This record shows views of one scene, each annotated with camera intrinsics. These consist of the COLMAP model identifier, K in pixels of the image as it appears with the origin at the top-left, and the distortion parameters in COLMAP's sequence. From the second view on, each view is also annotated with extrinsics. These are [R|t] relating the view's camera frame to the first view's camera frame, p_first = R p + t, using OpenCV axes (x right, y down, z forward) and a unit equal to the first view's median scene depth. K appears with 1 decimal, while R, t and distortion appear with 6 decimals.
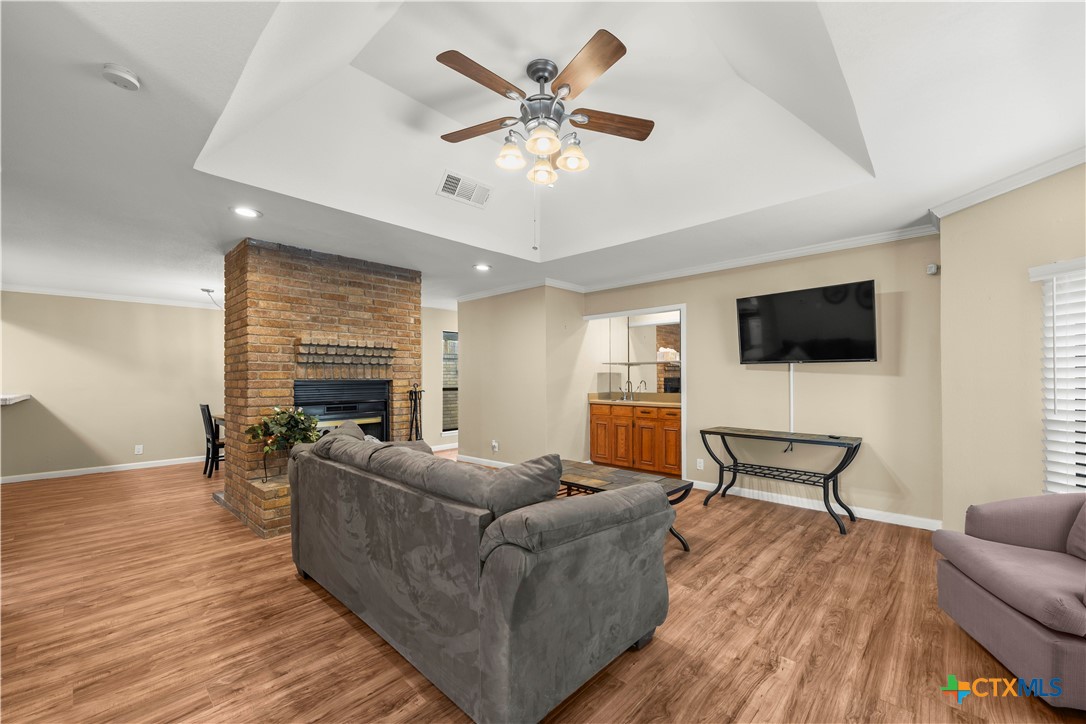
lens RADIAL K [[430.5, 0, 548.4], [0, 430.5, 370.4], [0, 0, 1]] dist [0.000897, -0.000177]
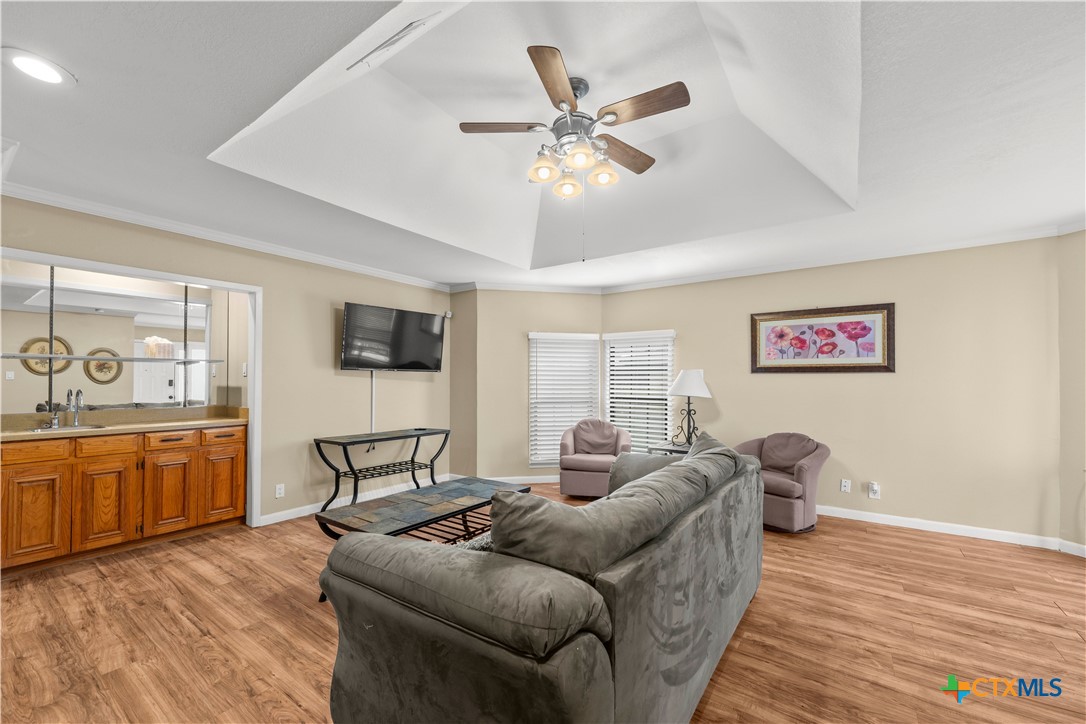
lens RADIAL K [[431.7, 0, 542.0], [0, 431.7, 375.2], [0, 0, 1]] dist [0.000754, -0.000170]
pose [[-0.118090, 0.015198, 0.992887, -0.587826], [-0.016844, 0.999708, -0.017306, 0.006606], [-0.992860, -0.018768, -0.117800, 0.684808]]
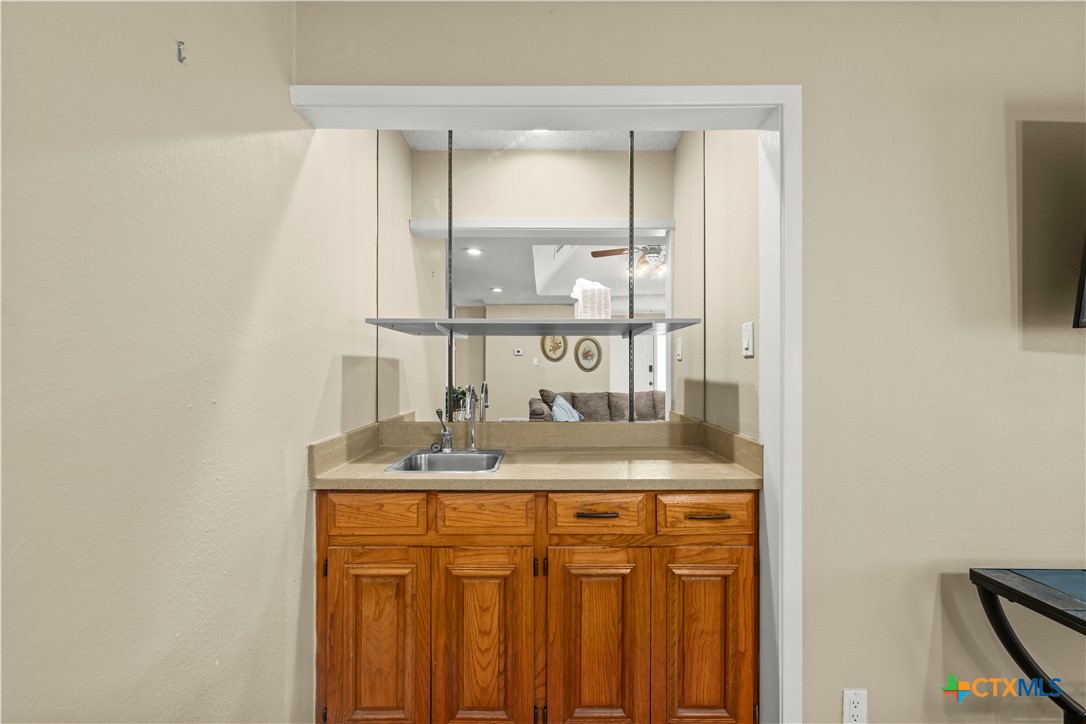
lens RADIAL K [[450.1, 0, 544.7], [0, 450.1, 364.7], [0, 0, 1]] dist [0.000305, -0.000013]
pose [[0.728014, 0.007864, 0.685517, 0.027280], [-0.013768, 0.999900, 0.003150, 0.010772], [-0.685423, -0.011731, 0.728050, 1.050897]]
